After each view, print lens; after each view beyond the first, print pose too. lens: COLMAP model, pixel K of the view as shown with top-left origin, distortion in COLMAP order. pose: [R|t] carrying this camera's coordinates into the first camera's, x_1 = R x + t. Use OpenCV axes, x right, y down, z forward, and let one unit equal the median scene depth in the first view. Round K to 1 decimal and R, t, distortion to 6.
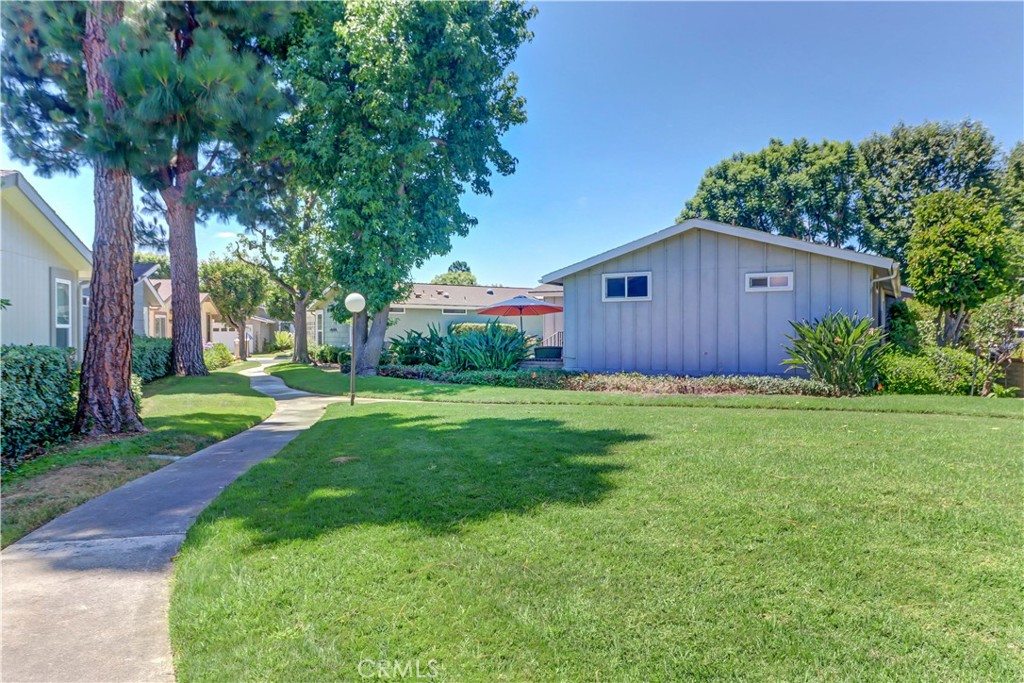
lens RADIAL K [[641.6, 0, 512.0], [0, 641.6, 341.5], [0, 0, 1]] dist [0.007029, 0.000869]
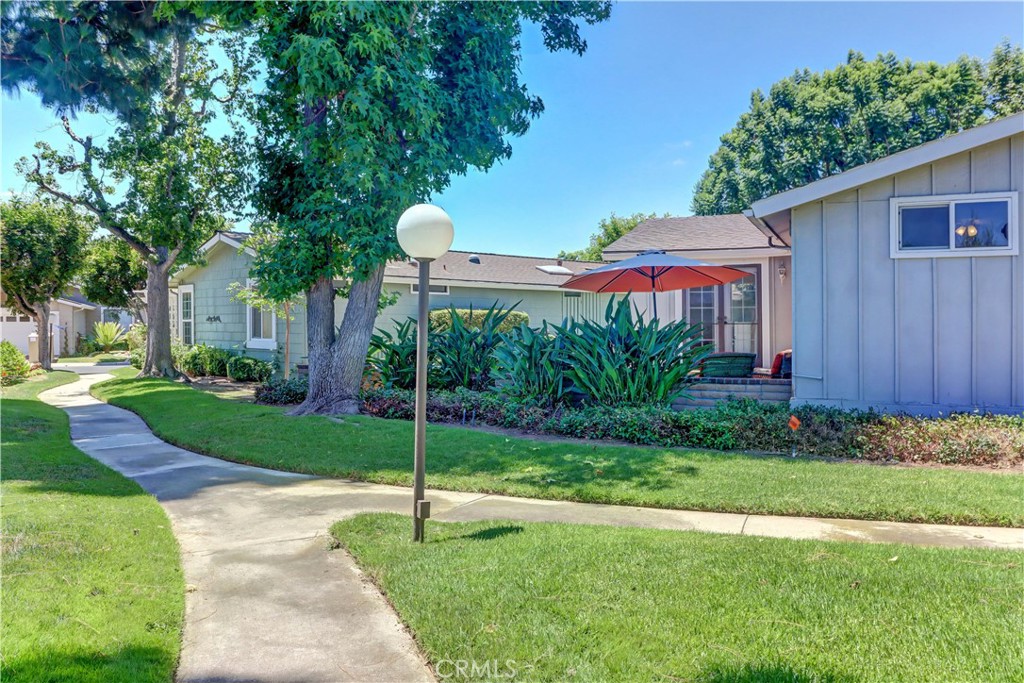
lens RADIAL K [[830.5, 0, 534.1], [0, 830.5, 350.2], [0, 0, 1]] dist [-0.000972, 0.007415]
pose [[0.990149, 0.002335, 0.139996, -0.104635], [-0.004297, 0.999897, 0.013708, -0.001541], [-0.139949, -0.014175, 0.990057, 0.233065]]
